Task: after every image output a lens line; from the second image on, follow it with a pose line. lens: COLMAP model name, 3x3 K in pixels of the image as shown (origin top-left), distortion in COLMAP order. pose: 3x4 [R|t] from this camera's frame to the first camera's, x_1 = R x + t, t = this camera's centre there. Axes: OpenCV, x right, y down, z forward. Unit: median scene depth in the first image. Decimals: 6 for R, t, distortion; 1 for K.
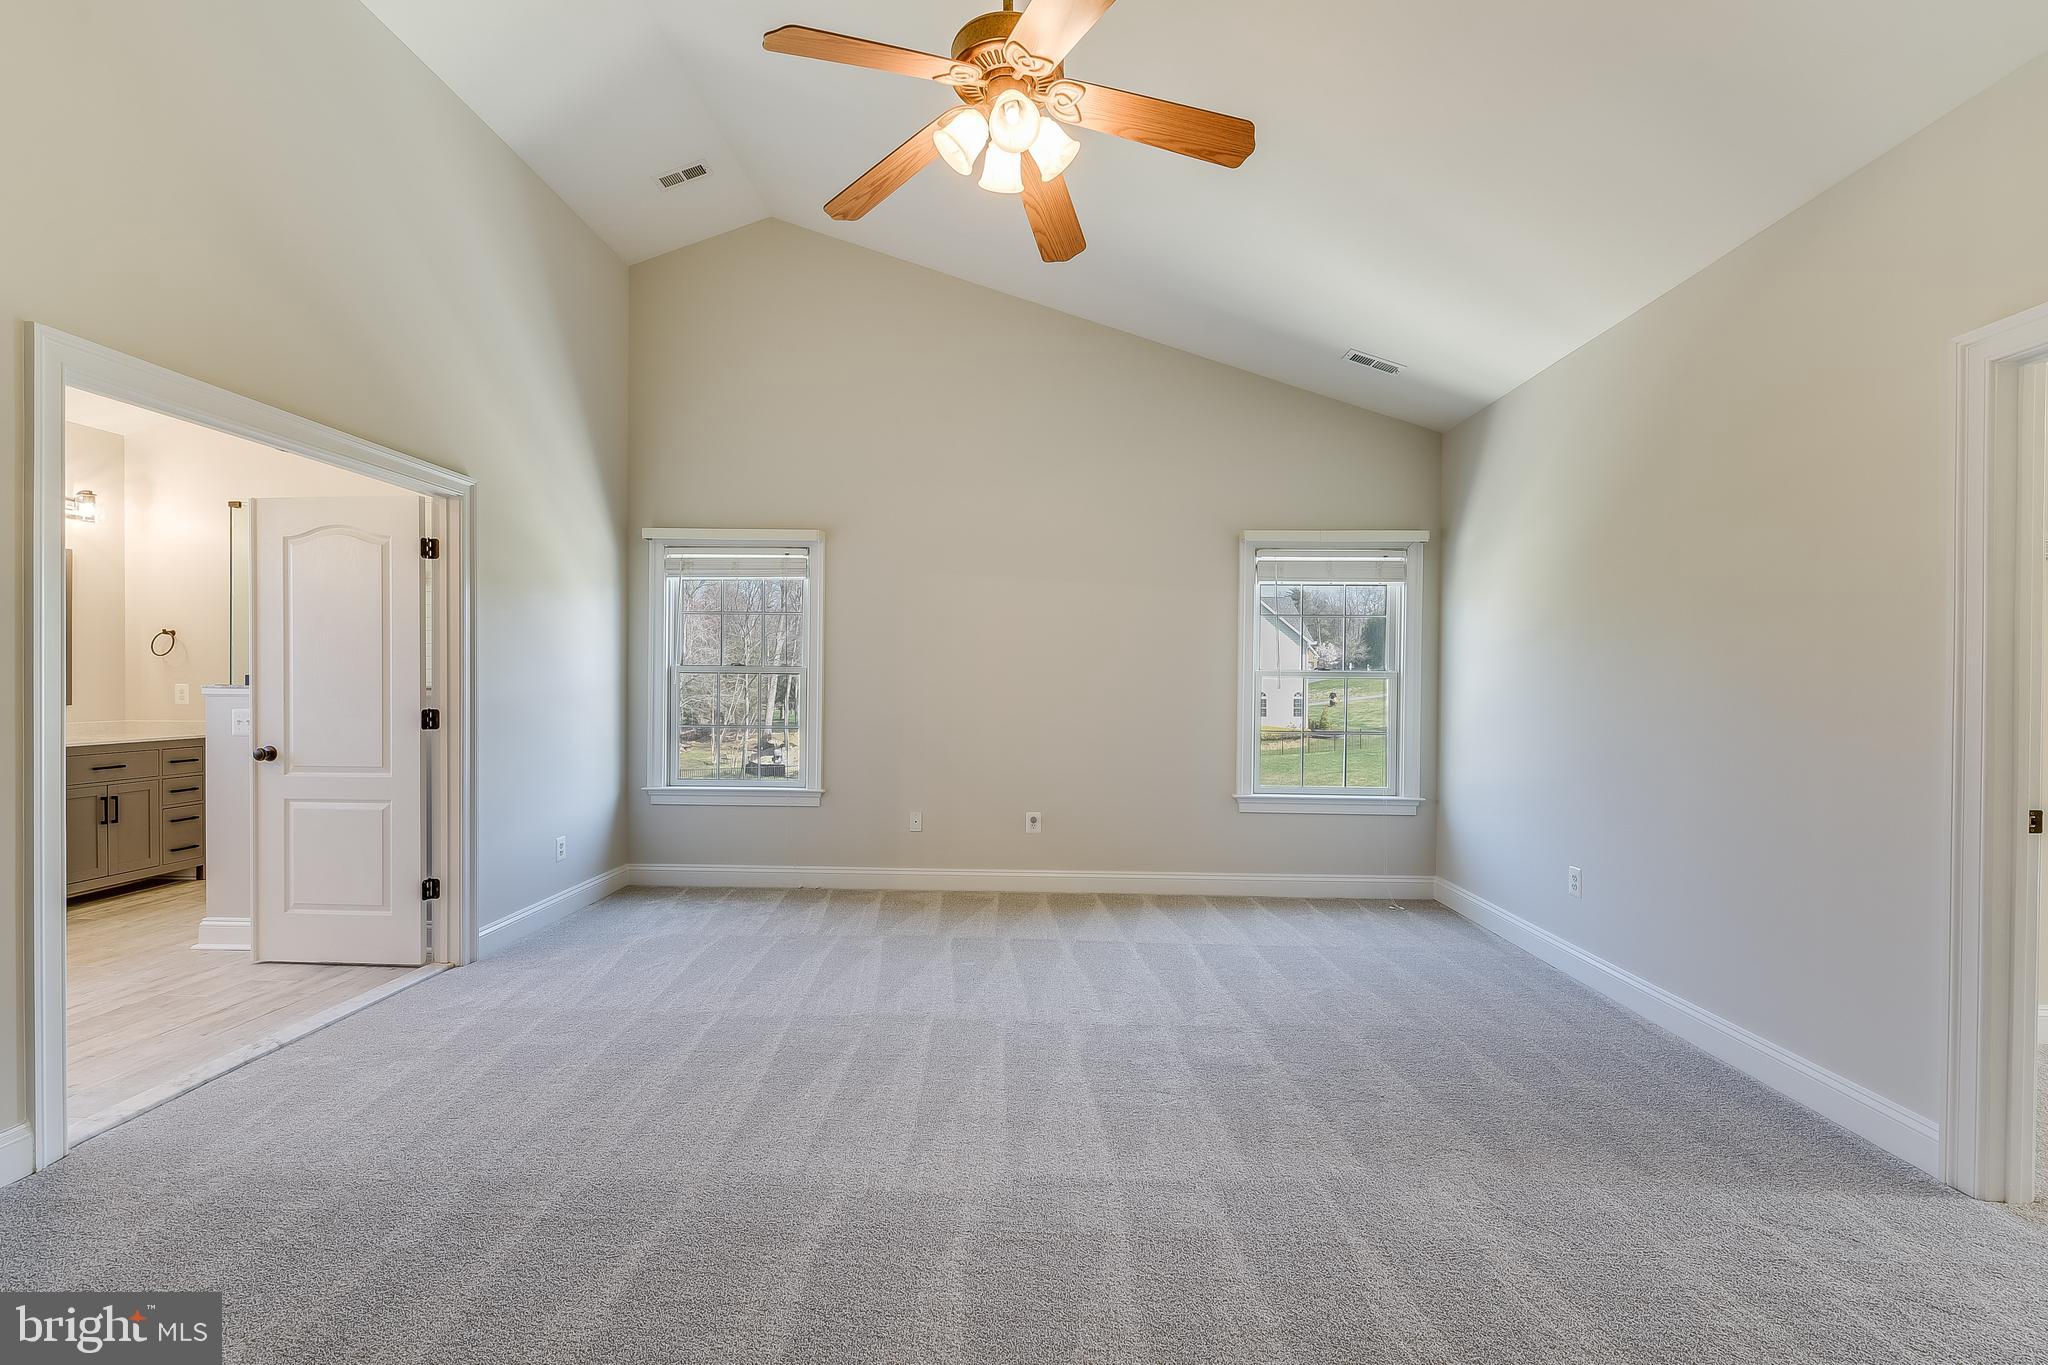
lens RADIAL K [[864.0, 0, 1024.0], [0, 864.0, 682.5], [0, 0, 1]] dist [0.021940, -0.015433]
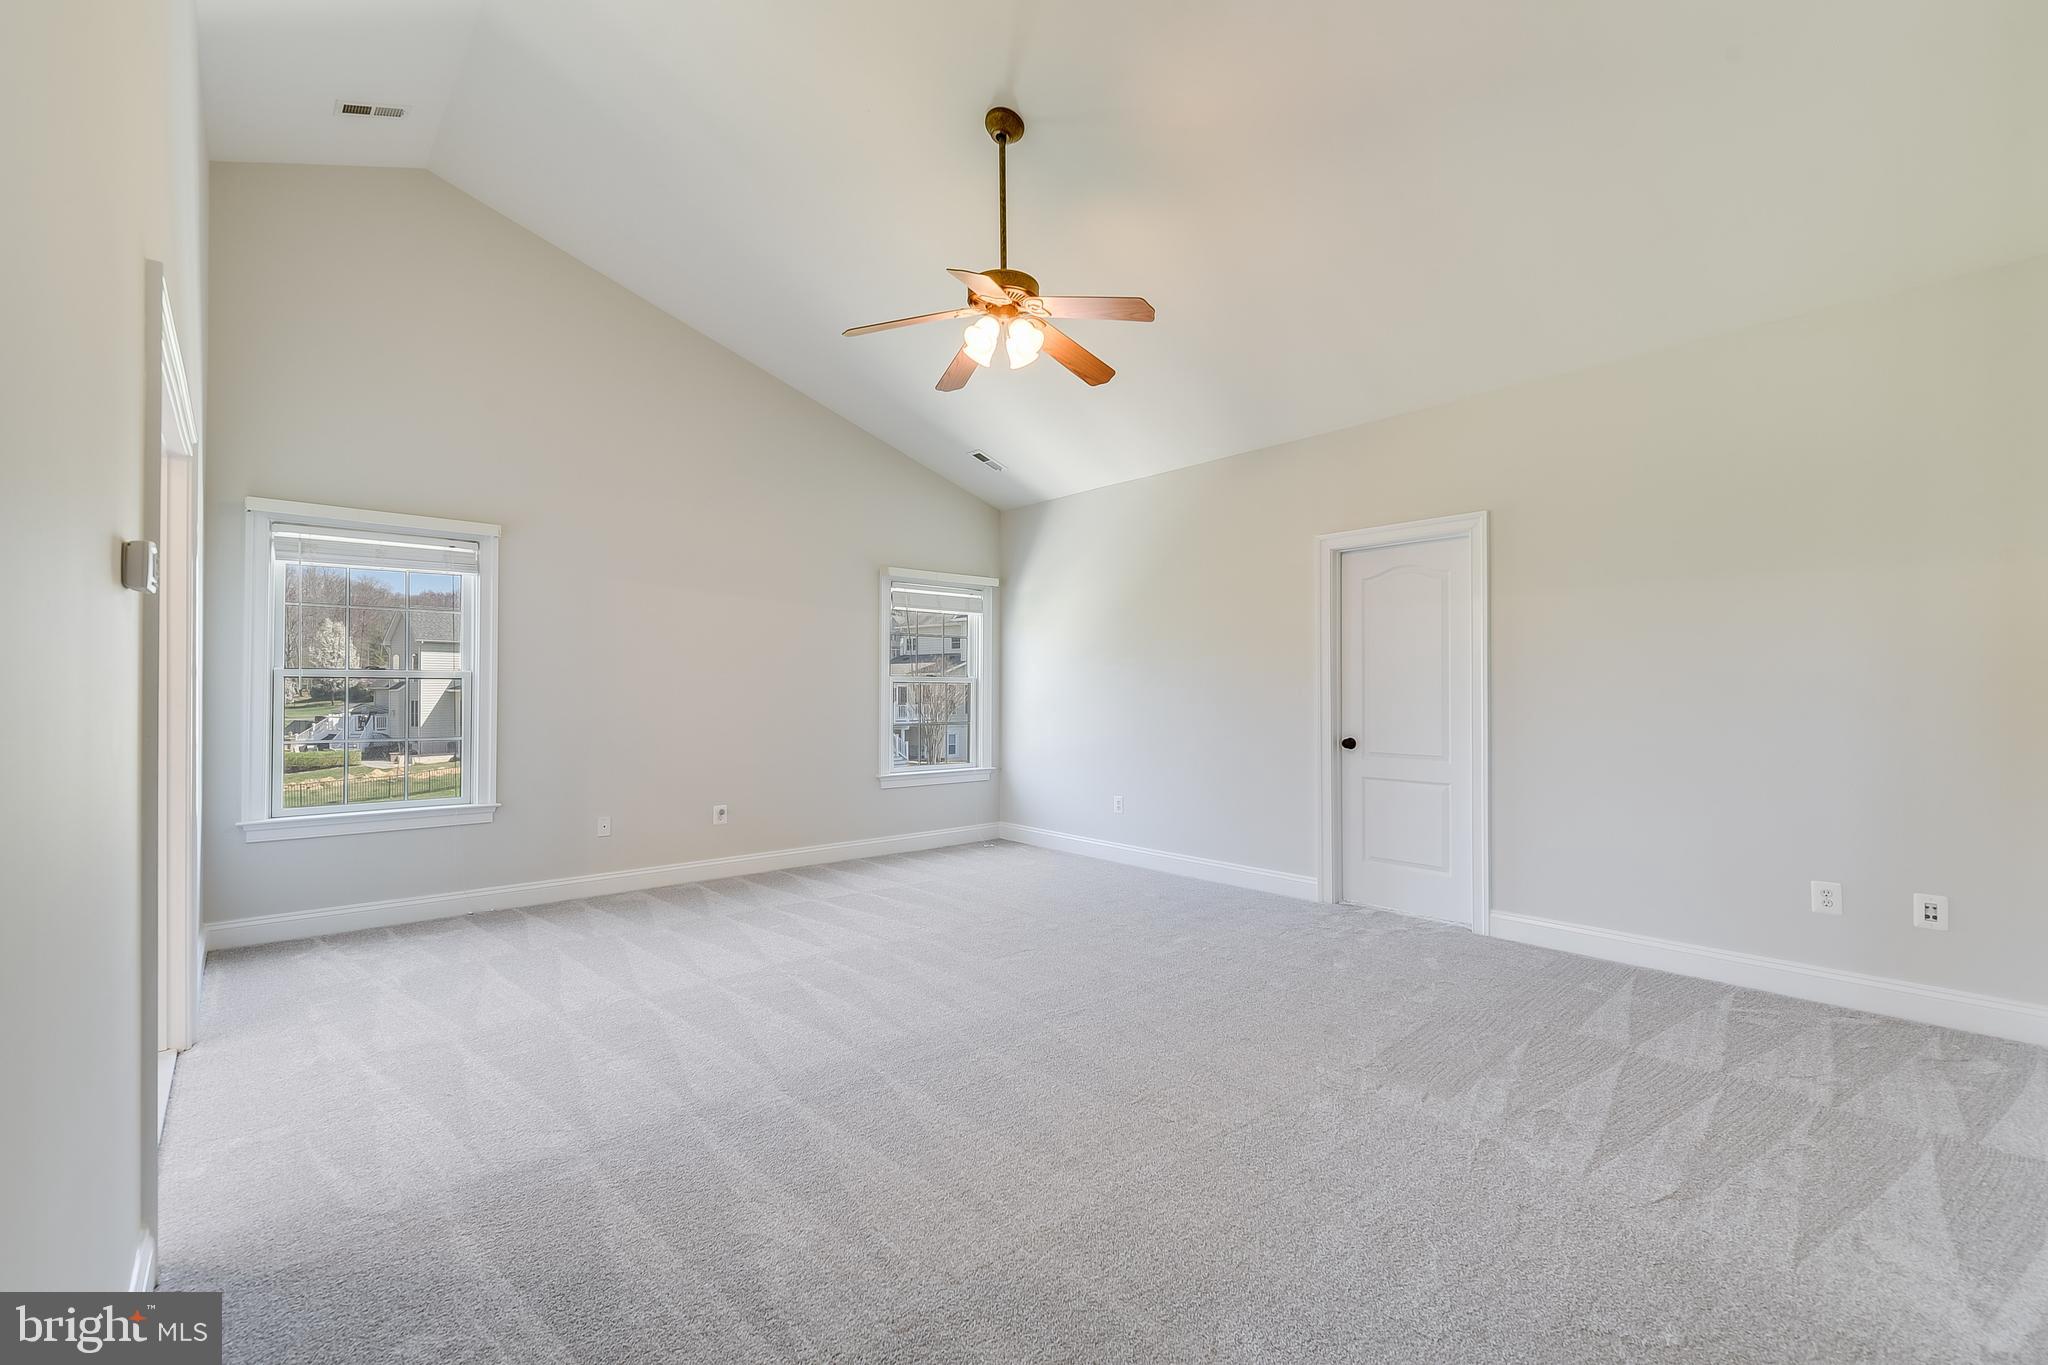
lens RADIAL K [[864.0, 0, 1024.0], [0, 864.0, 682.5], [0, 0, 1]] dist [0.021940, -0.015433]
pose [[0.738260, -0.002372, 0.674512, -0.450164], [0.002968, 0.999996, 0.000268, -0.005129], [-0.674509, 0.001804, 0.738264, -0.073781]]
